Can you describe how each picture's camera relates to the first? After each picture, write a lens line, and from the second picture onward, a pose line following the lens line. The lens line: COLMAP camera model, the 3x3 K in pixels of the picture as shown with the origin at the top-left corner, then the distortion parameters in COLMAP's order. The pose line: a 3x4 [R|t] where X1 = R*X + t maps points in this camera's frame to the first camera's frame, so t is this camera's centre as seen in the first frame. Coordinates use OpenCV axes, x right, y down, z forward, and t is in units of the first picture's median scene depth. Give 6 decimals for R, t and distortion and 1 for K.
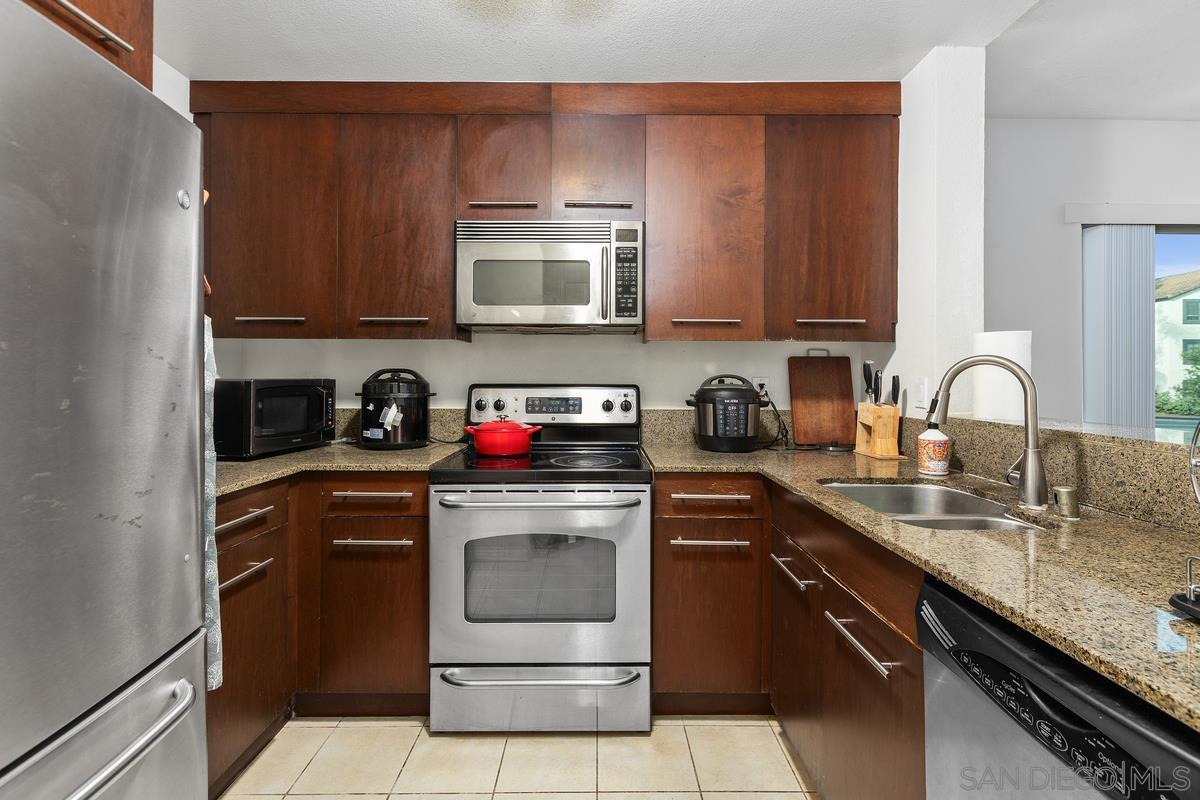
lens RADIAL K [[525.5, 0, 614.6], [0, 525.5, 344.3], [0, 0, 1]] dist [0.005286, -0.002830]
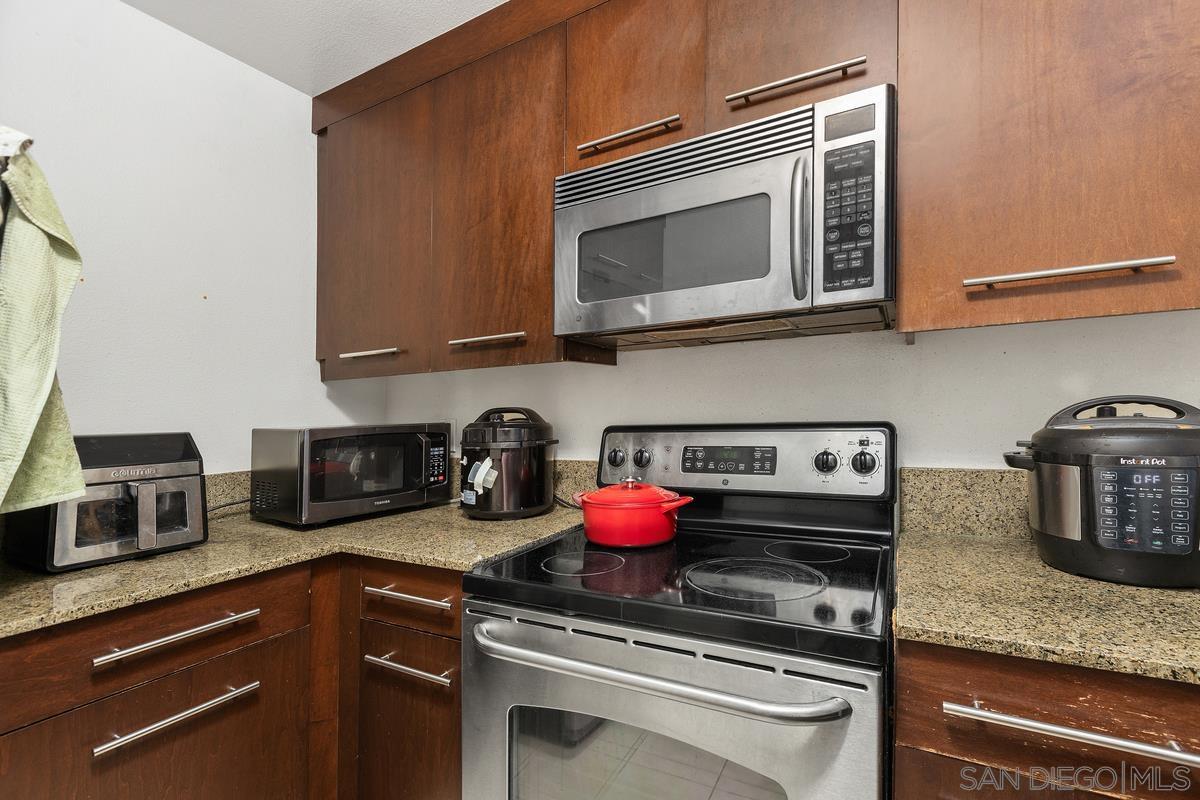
lens RADIAL K [[525.5, 0, 597.5], [0, 525.5, 423.2], [0, 0, 1]] dist [0.005286, -0.002830]
pose [[0.847689, -0.016172, -0.530247, 0.083001], [0.063991, 0.995354, 0.071944, 0.023233], [0.526620, -0.094917, 0.844785, 0.445565]]
